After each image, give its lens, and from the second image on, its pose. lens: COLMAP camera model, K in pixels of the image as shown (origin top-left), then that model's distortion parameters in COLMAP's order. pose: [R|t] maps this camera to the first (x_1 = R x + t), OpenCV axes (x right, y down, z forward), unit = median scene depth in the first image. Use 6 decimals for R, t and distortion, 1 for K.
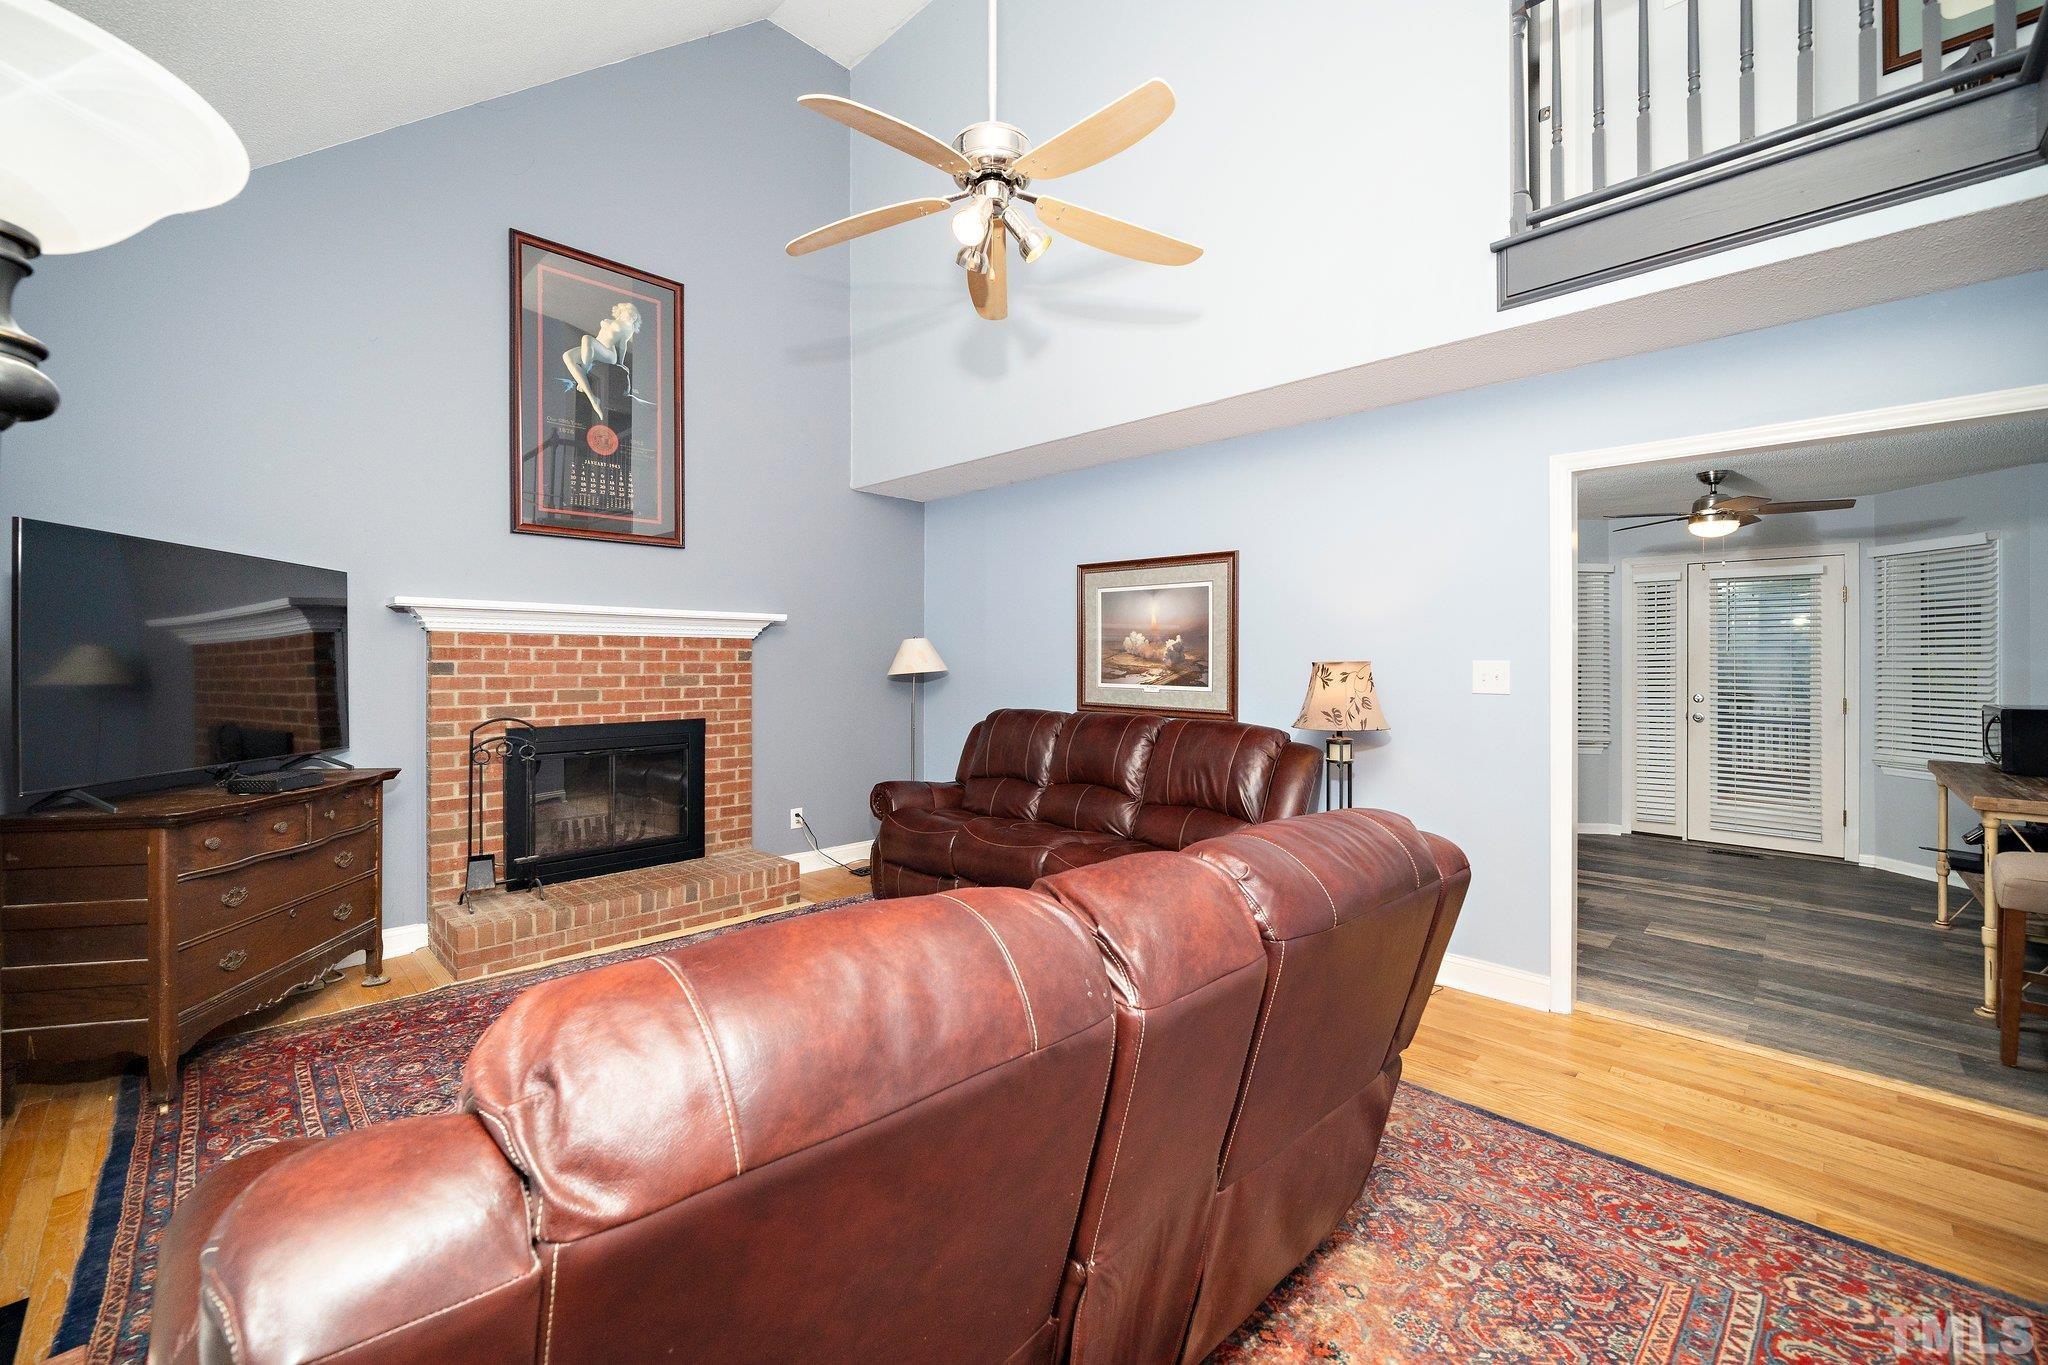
lens RADIAL K [[829.7, 0, 1025.2], [0, 829.7, 653.9], [0, 0, 1]] dist [-0.000488, -0.000001]
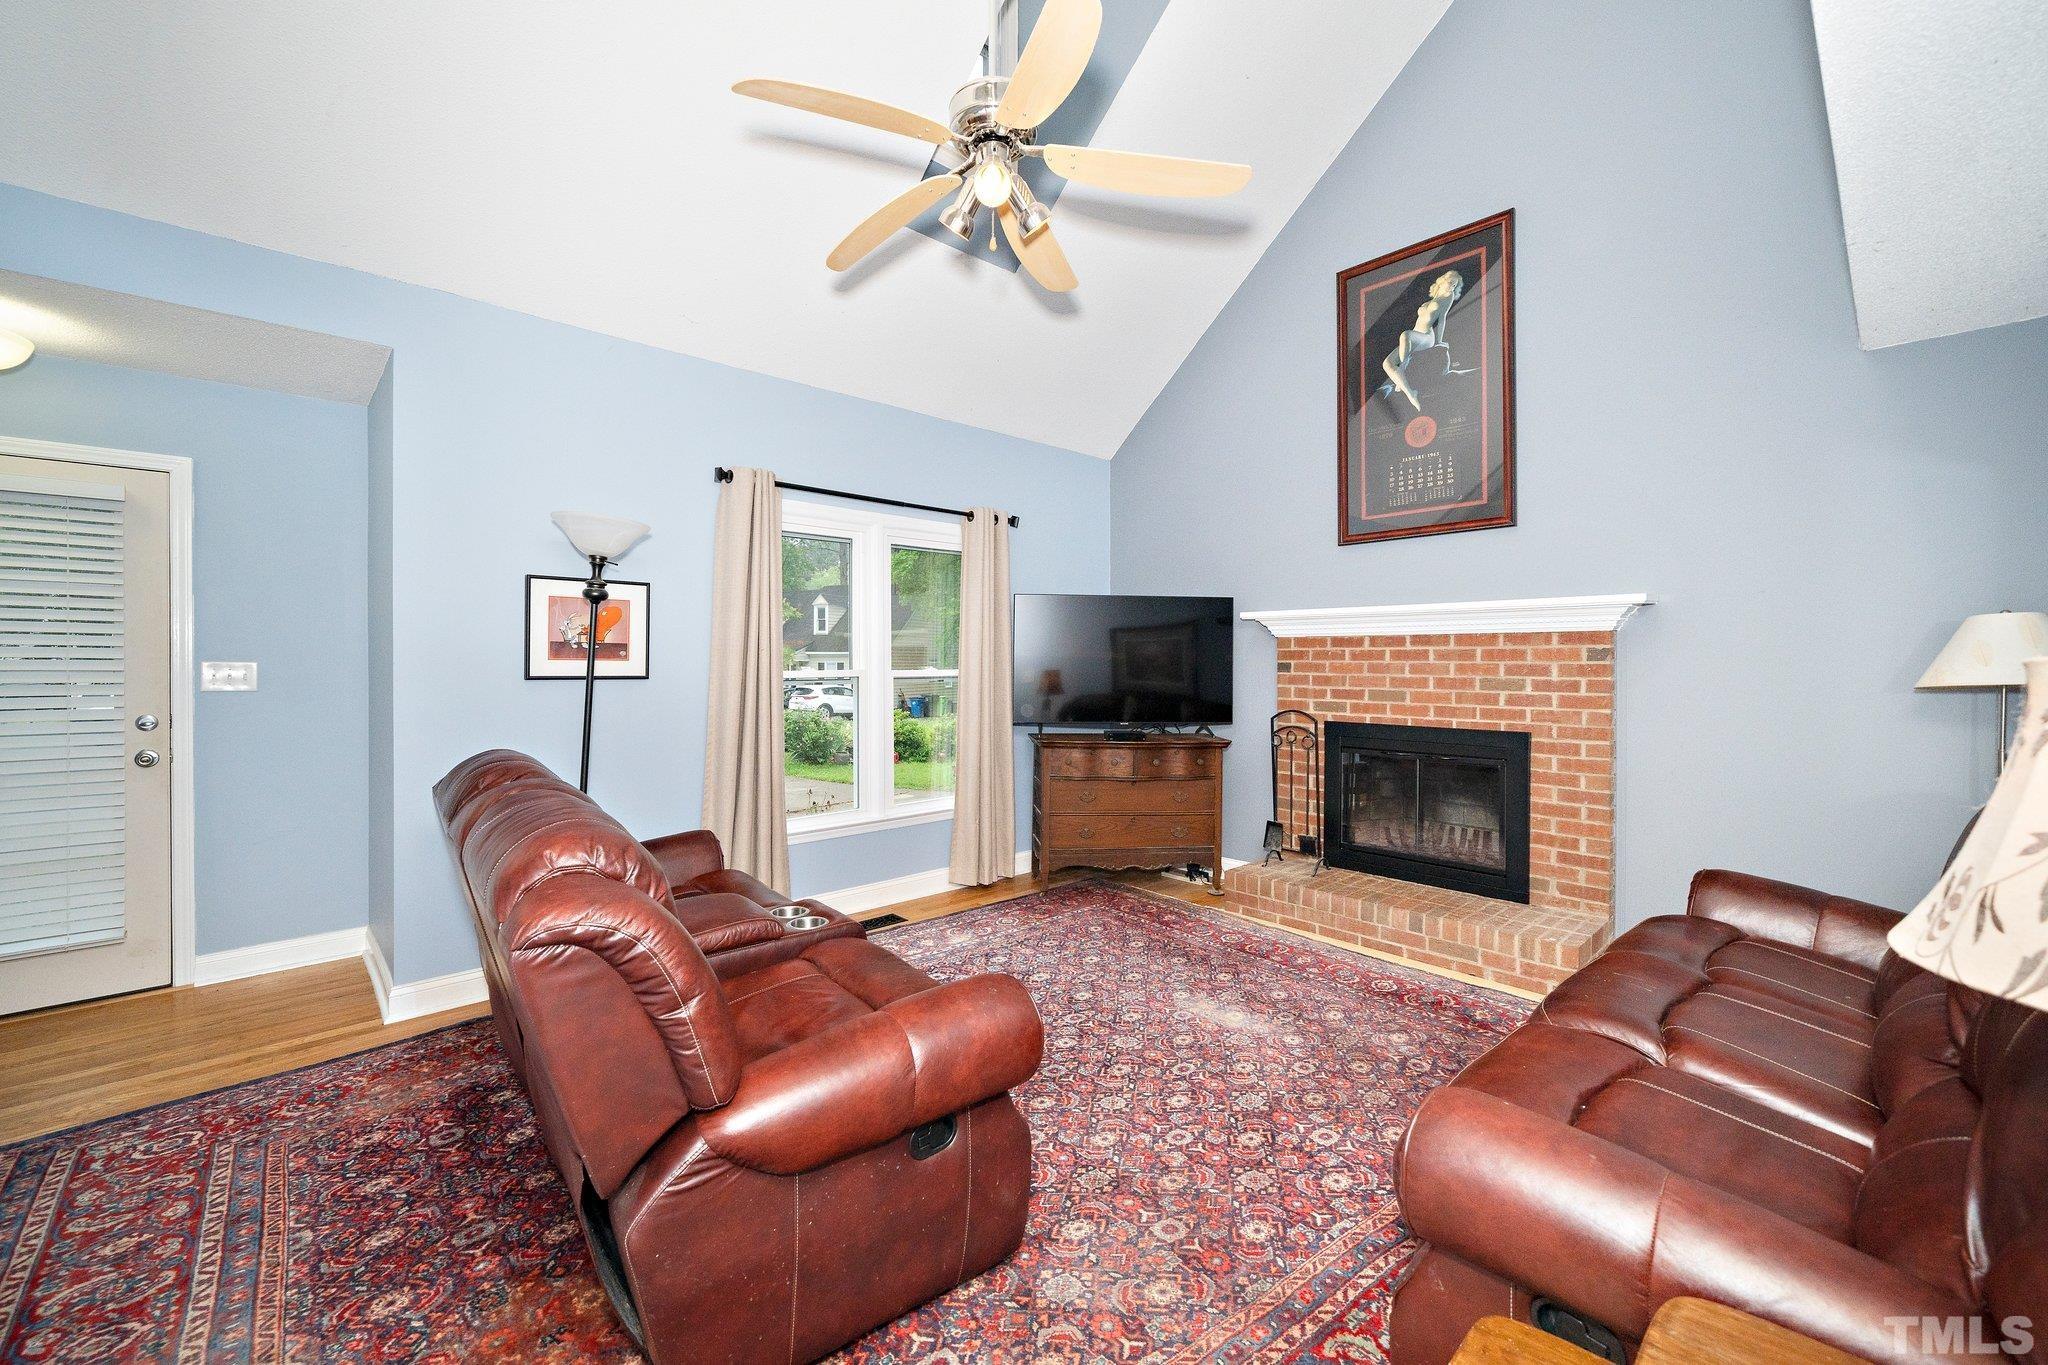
lens RADIAL K [[829.7, 0, 1013.9], [0, 829.7, 662.6], [0, 0, 1]] dist [-0.000488, -0.000001]
pose [[-0.077021, -0.001461, -0.997028, 0.483642], [0.004274, 0.999989, -0.001795, 0.009648], [0.997020, -0.004400, -0.077014, 0.599892]]
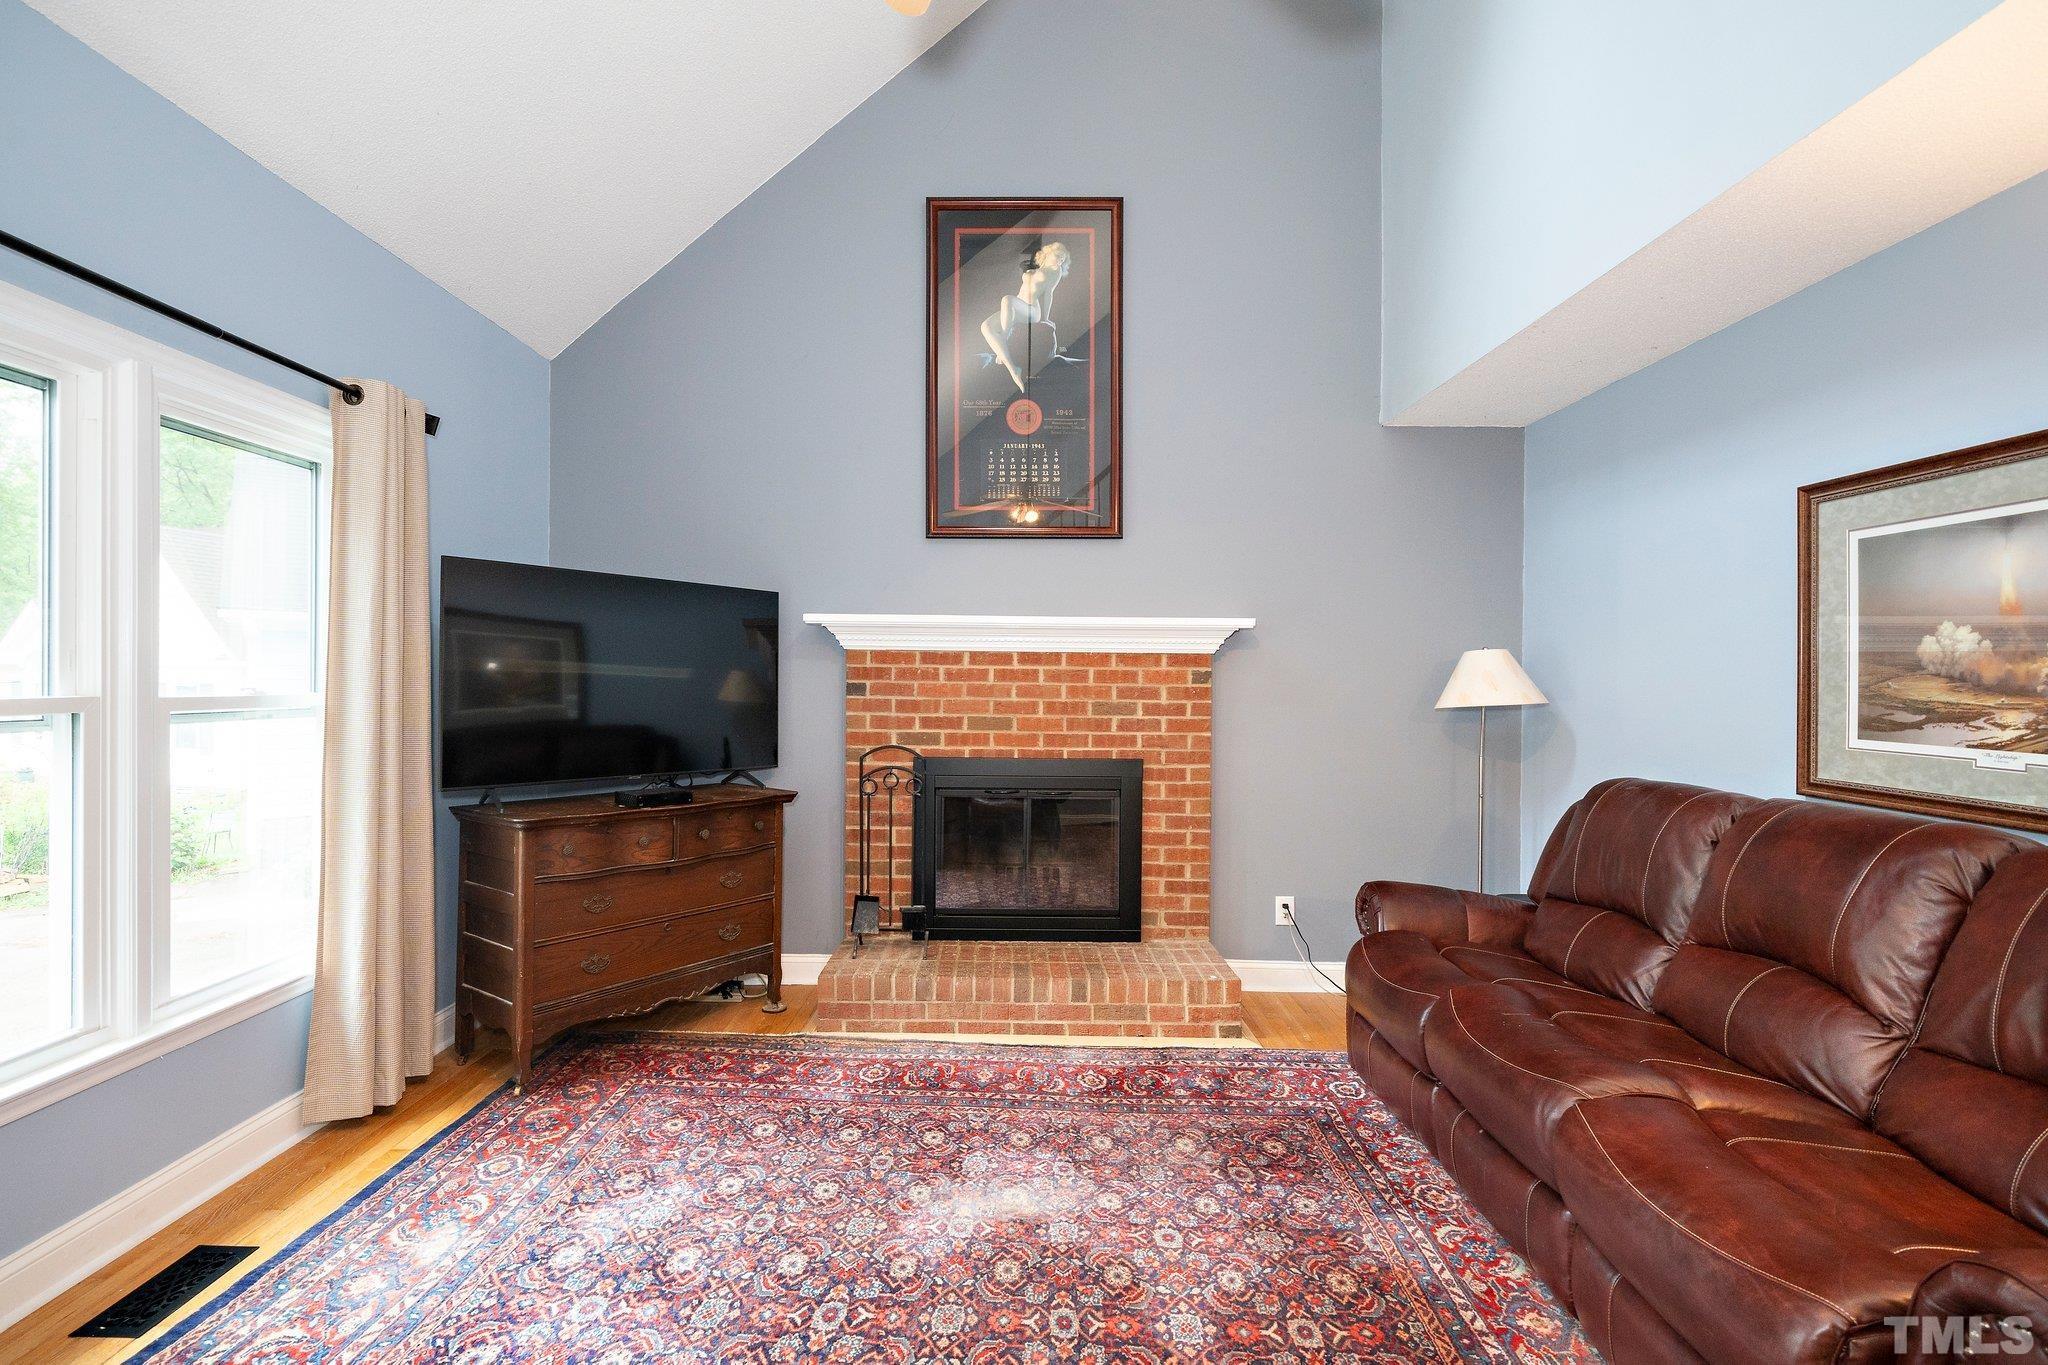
lens RADIAL K [[927.1, 0, 1011.7], [0, 927.1, 678.3], [0, 0, 1]] dist [-0.003293, 0.000192]
pose [[0.687746, 0.003034, -0.725945, 0.156412], [-0.003419, 0.999994, 0.000940, 0.003369], [0.725943, 0.001835, 0.687752, 0.350814]]
